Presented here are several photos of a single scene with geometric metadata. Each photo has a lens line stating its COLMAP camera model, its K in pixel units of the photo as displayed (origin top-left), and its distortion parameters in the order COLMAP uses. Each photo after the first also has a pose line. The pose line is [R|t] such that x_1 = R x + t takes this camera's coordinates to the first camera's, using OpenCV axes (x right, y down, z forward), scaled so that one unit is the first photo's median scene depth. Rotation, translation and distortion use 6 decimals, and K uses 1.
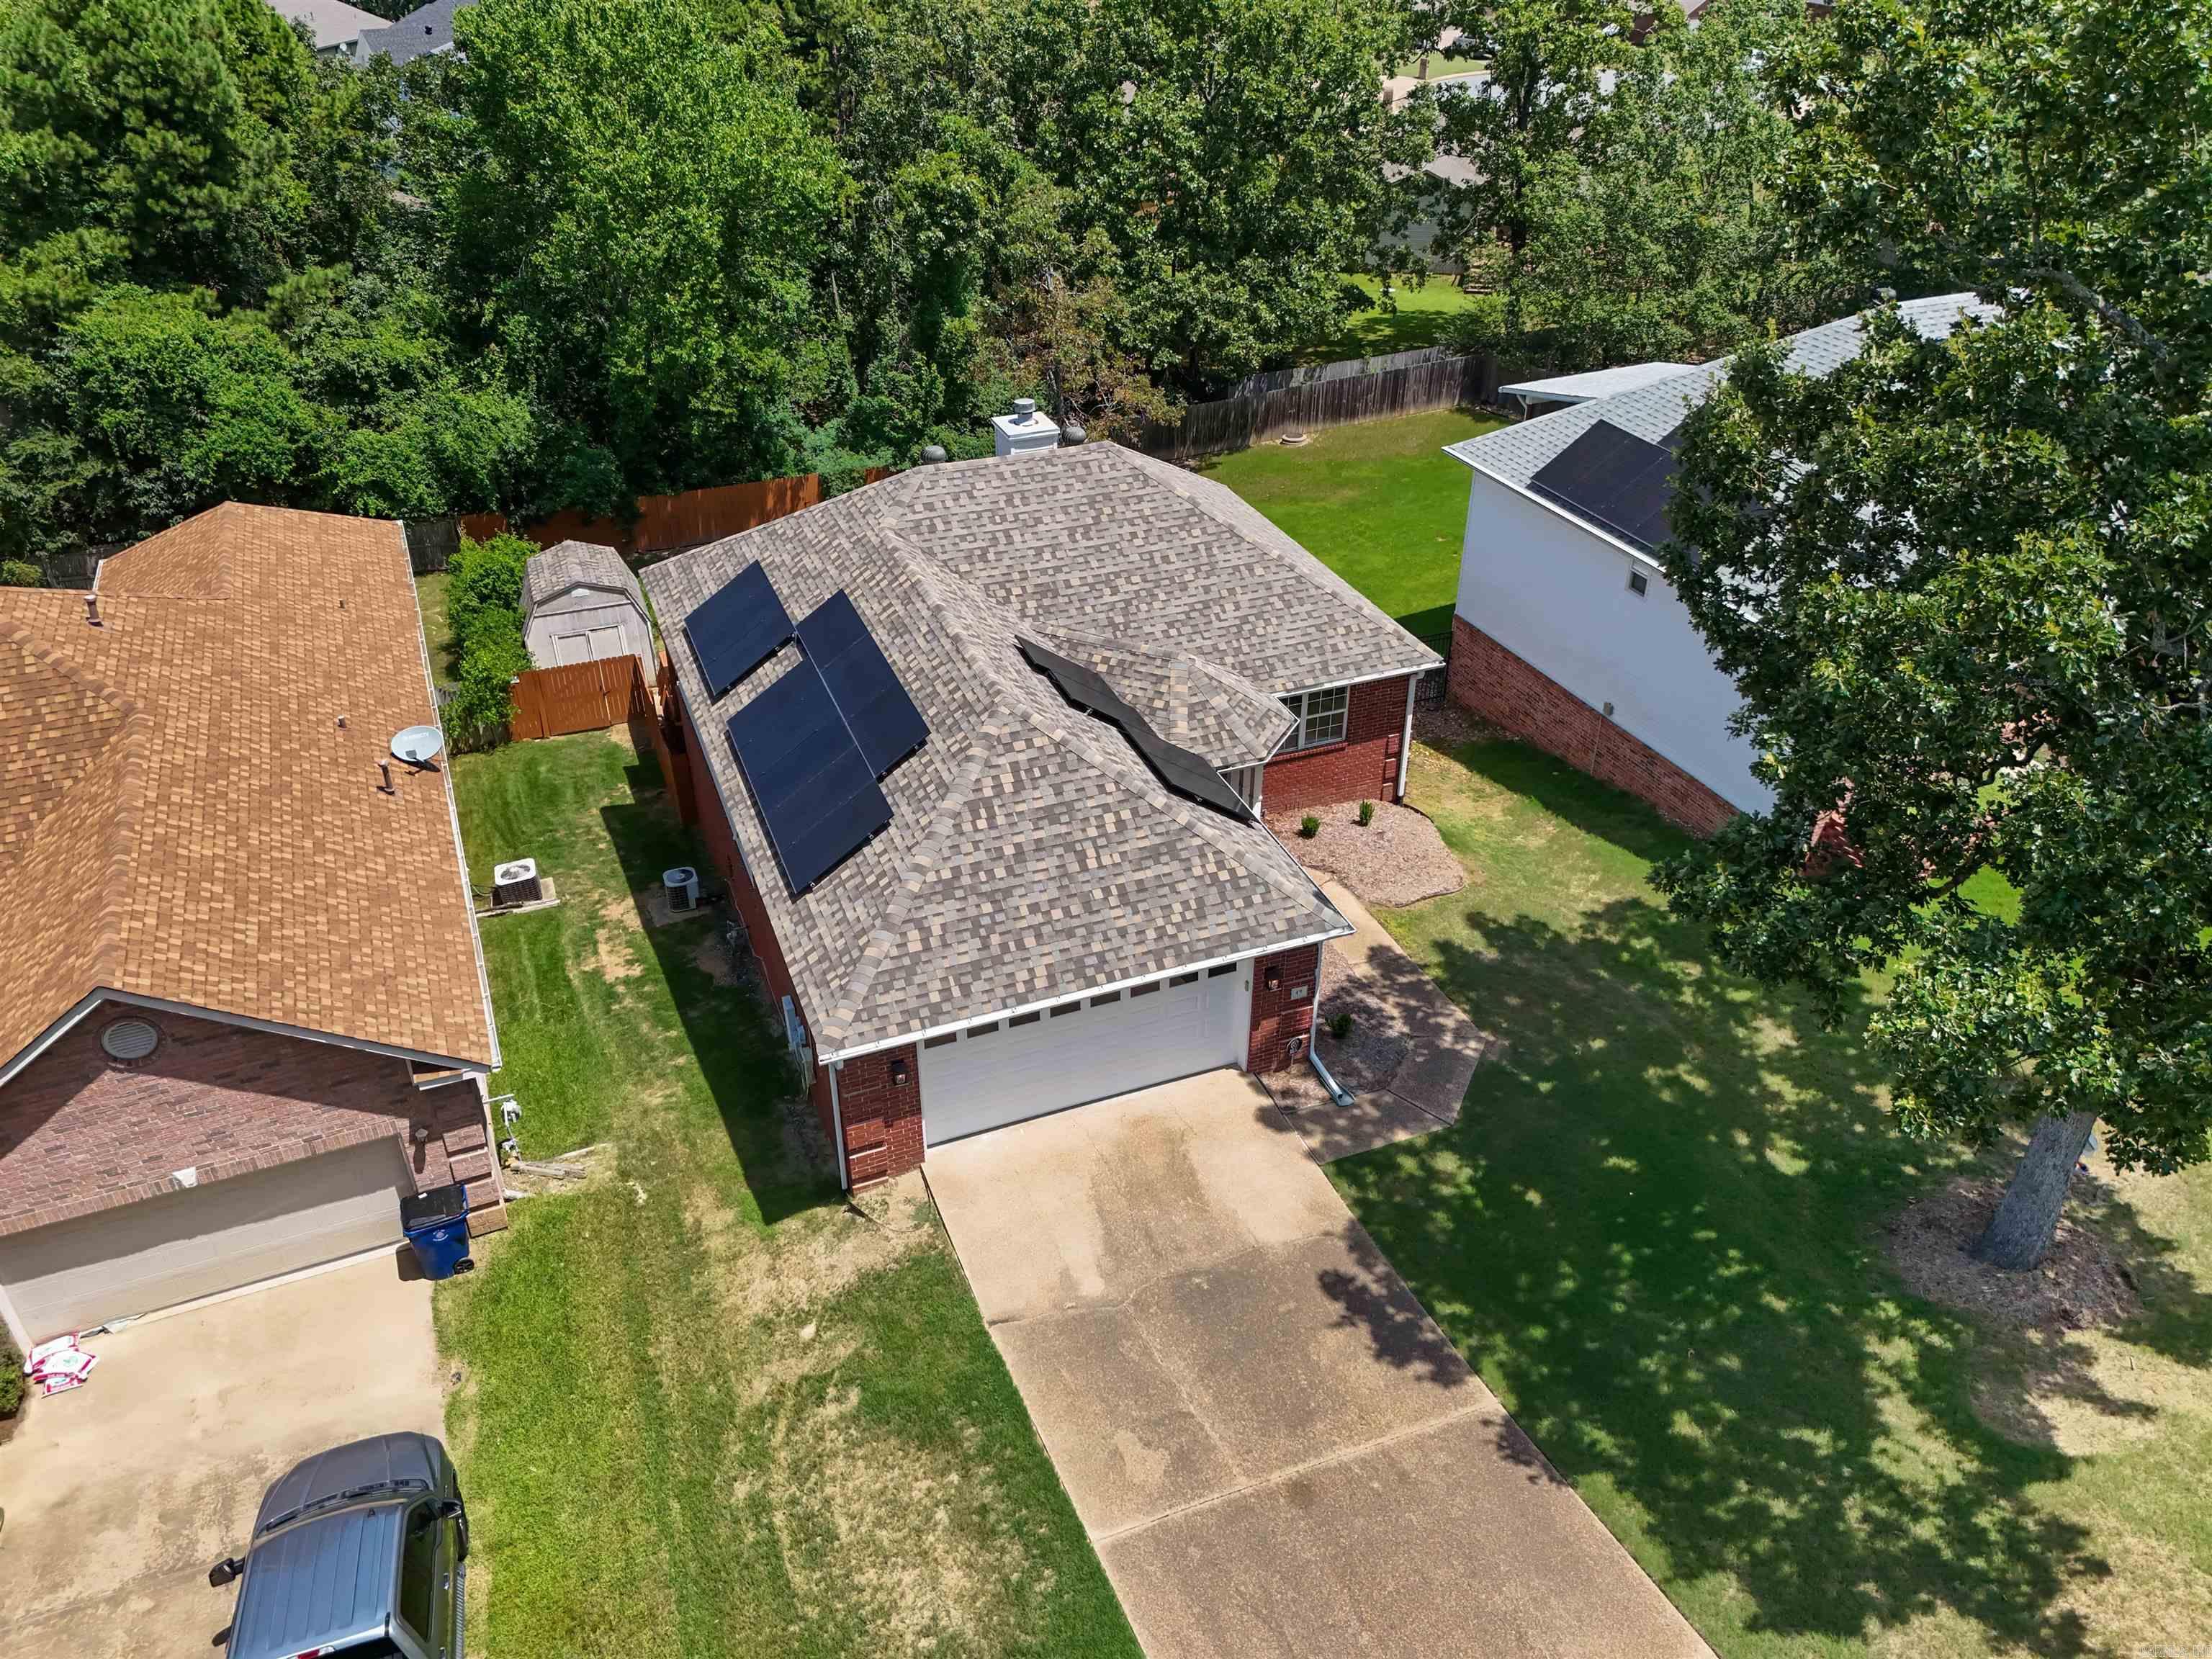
lens RADIAL K [[1685.4, 0, 1123.7], [0, 1685.4, 834.6], [0, 0, 1]] dist [0.062909, -0.053363]
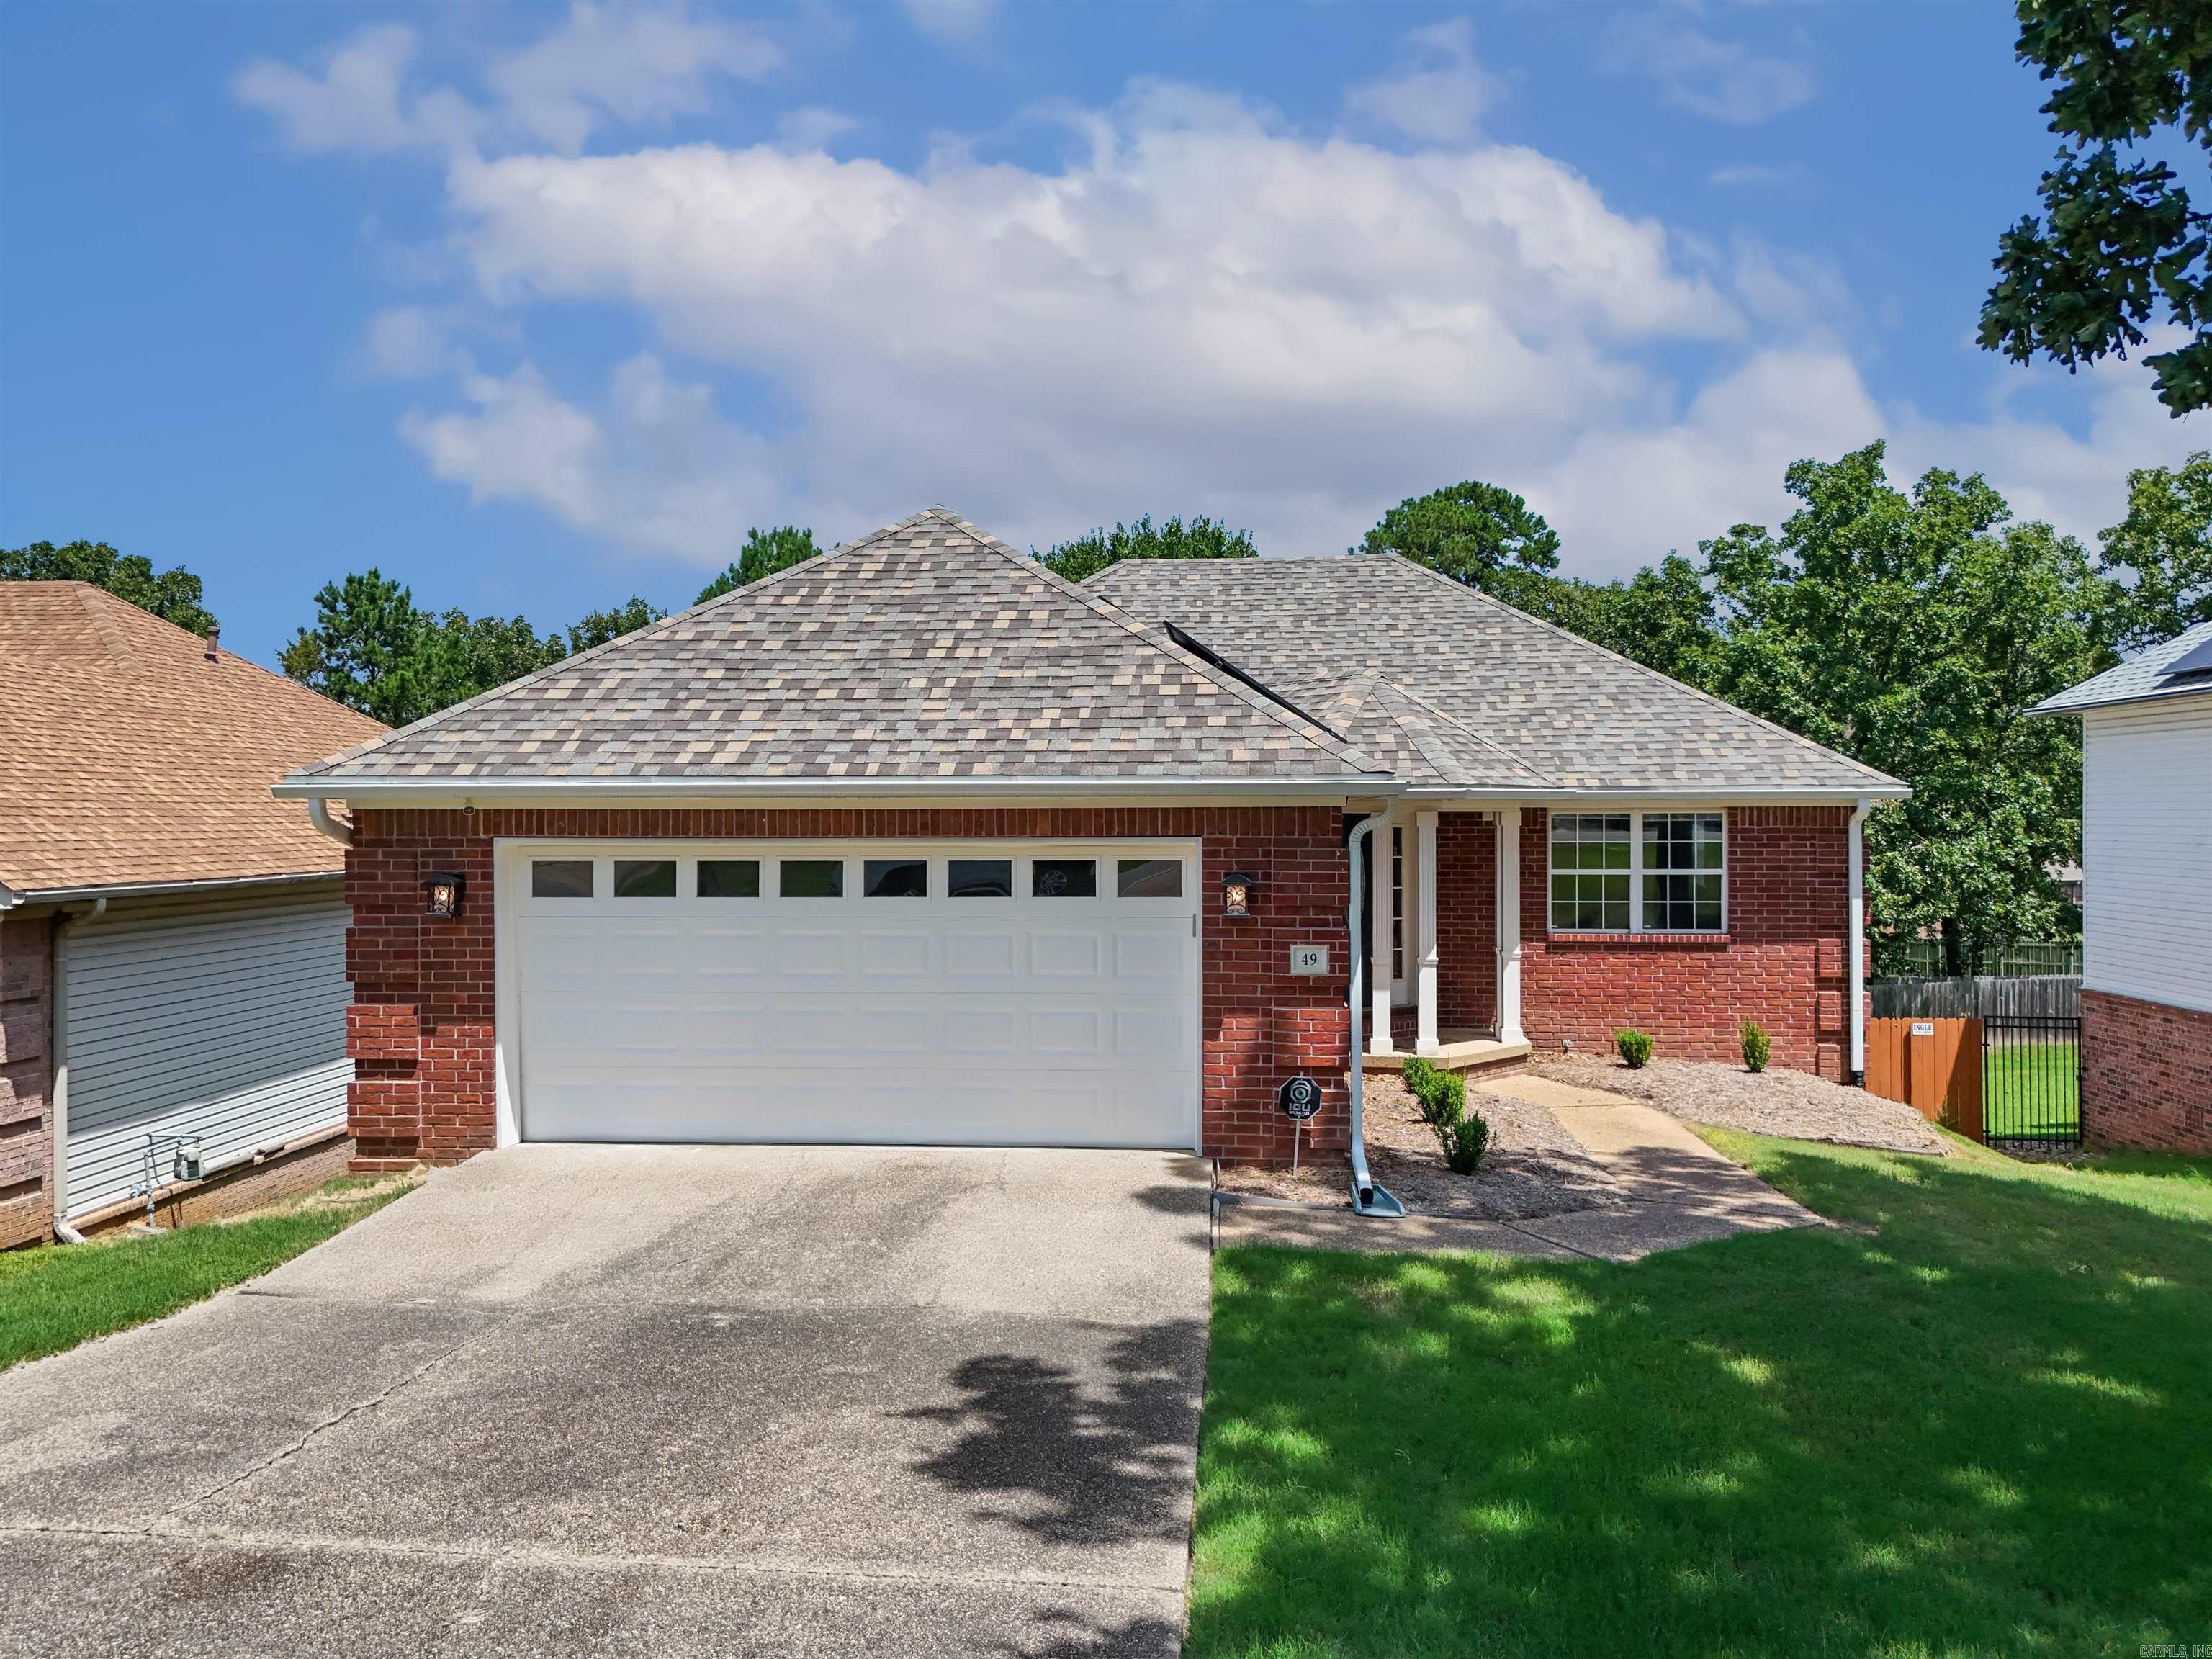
lens RADIAL K [[1685.4, 0, 1101.5], [0, 1685.4, 826.0], [0, 0, 1]] dist [0.062909, -0.053363]
pose [[0.885969, -0.005112, -0.463717, 0.268311], [-0.243499, 0.845878, -0.474550, 0.296221], [0.394674, 0.533351, 0.748177, 0.615043]]
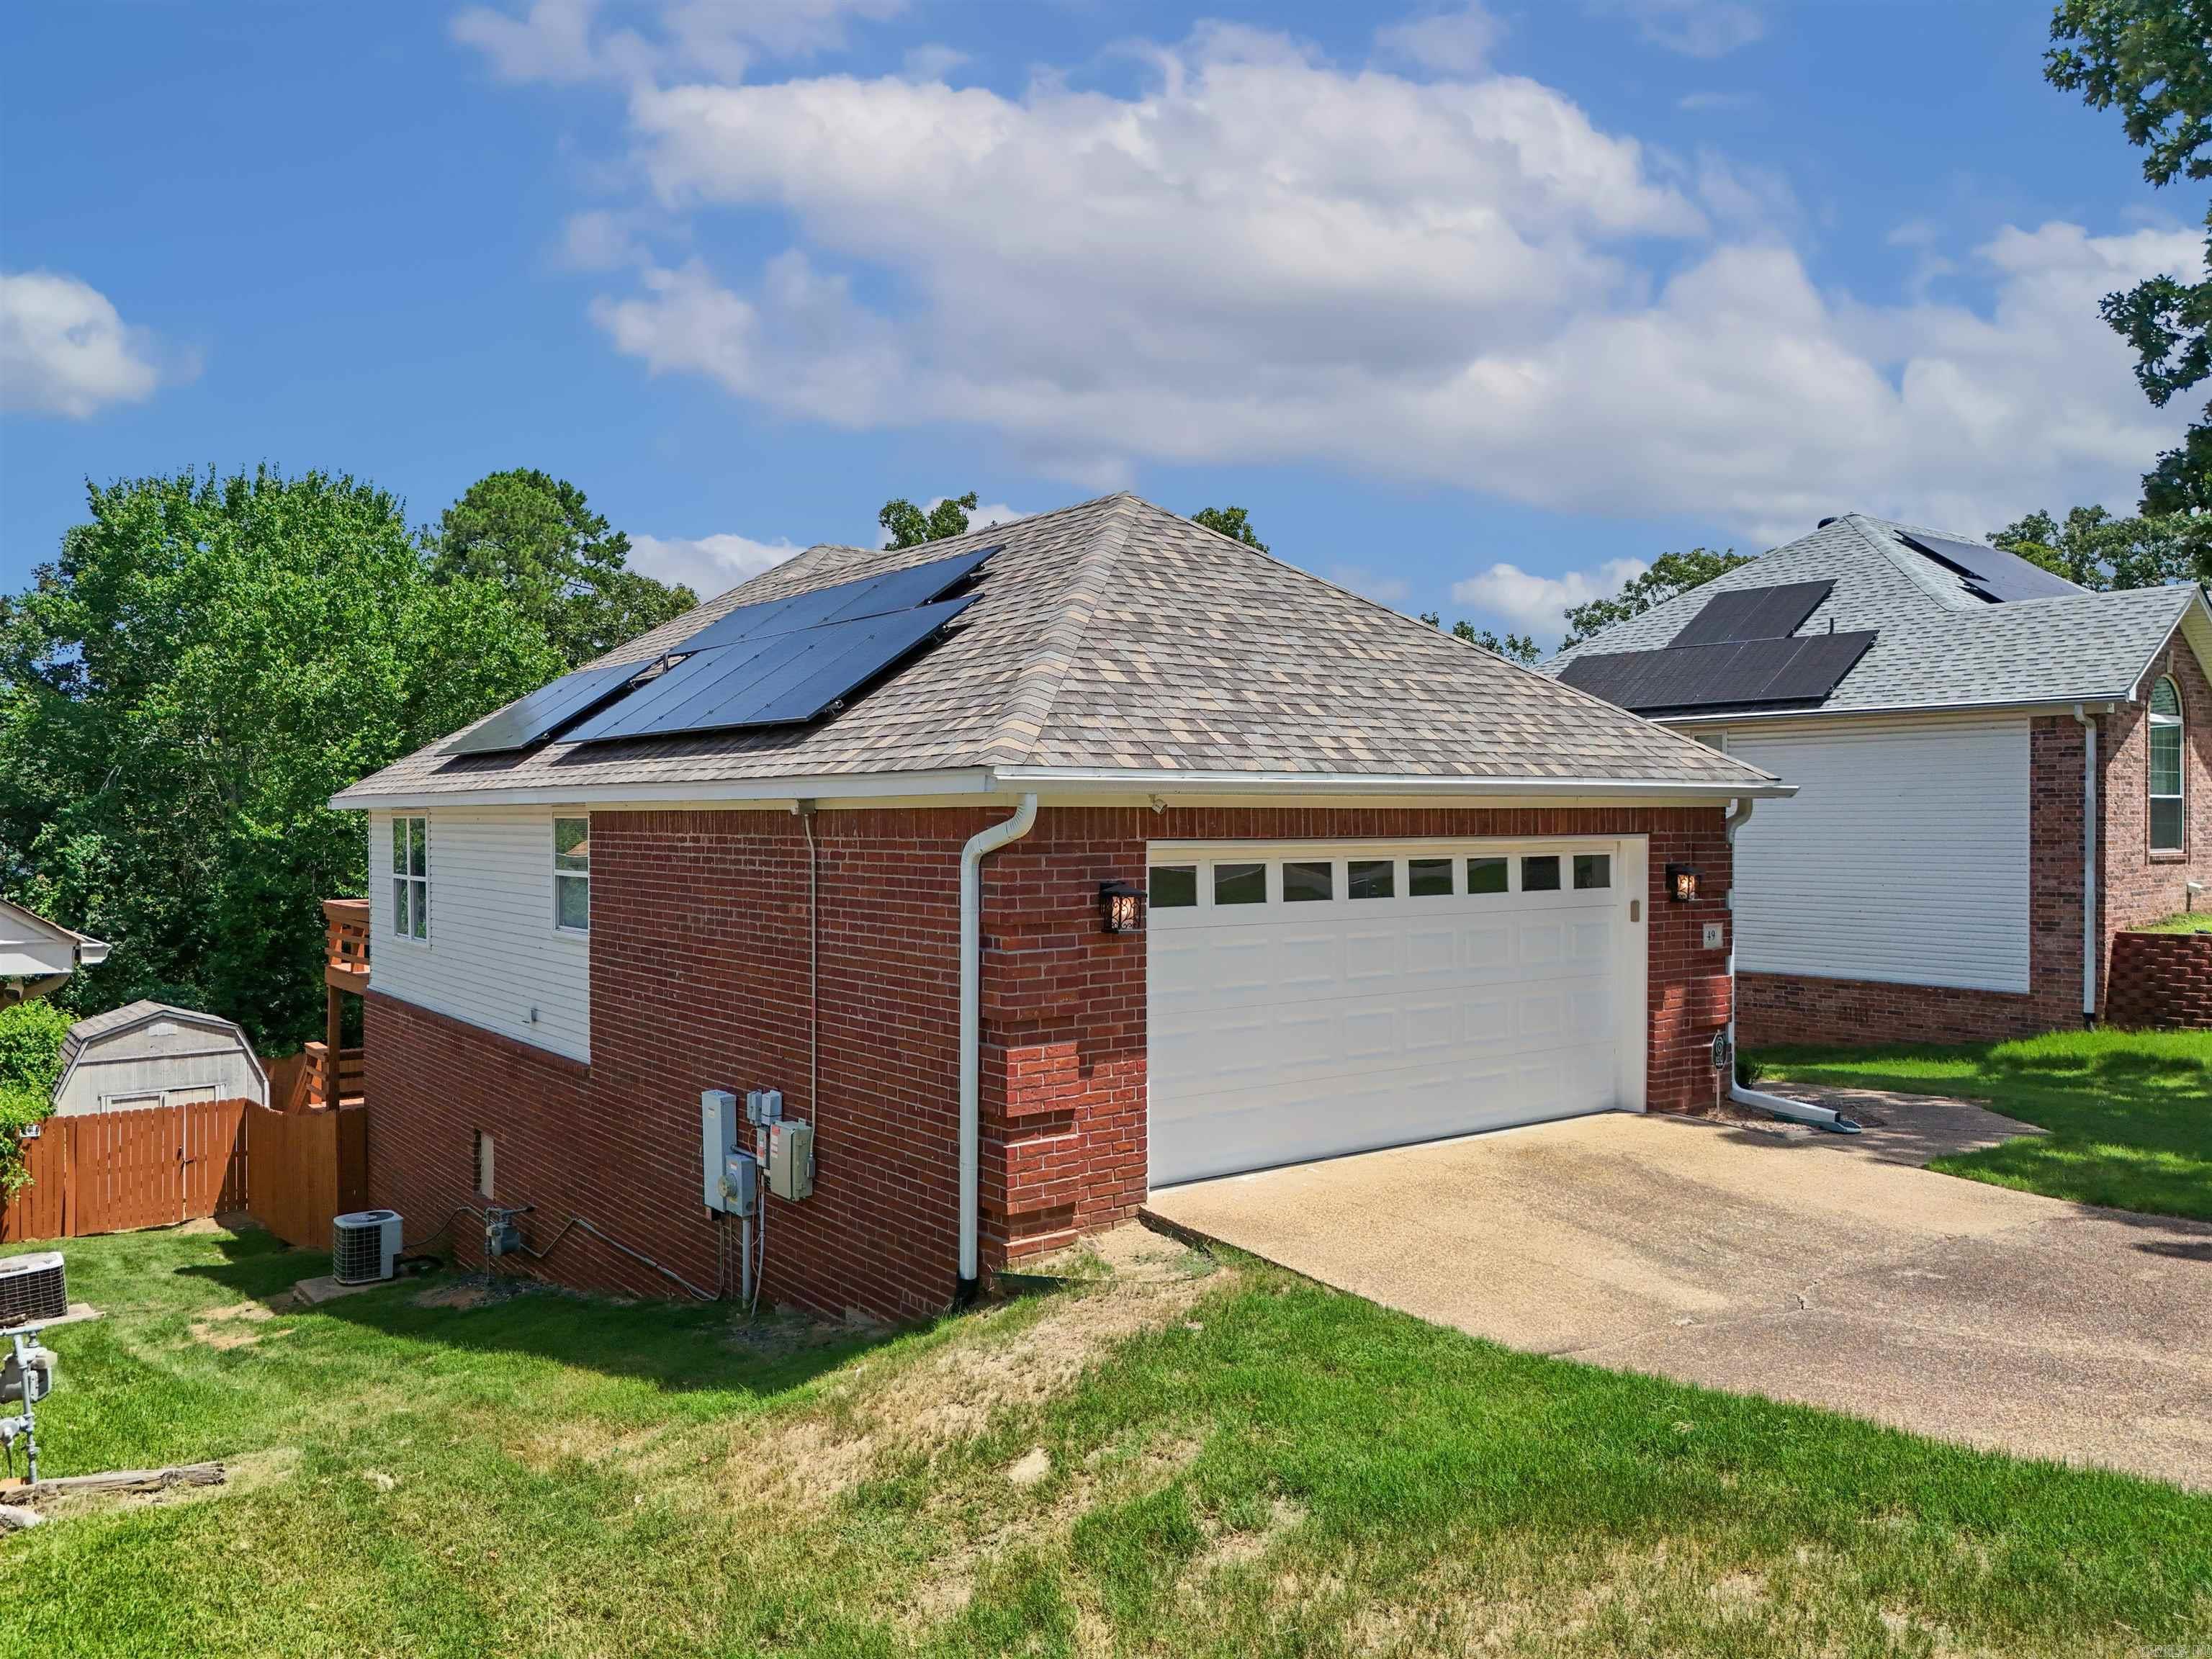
lens RADIAL K [[1685.4, 0, 1115.0], [0, 1685.4, 809.3], [0, 0, 1]] dist [0.062909, -0.053363]
pose [[0.966171, -0.007460, 0.257793, -0.227213], [0.146115, 0.839513, -0.523325, 0.321327], [-0.212517, 0.543289, 0.812203, 0.570747]]
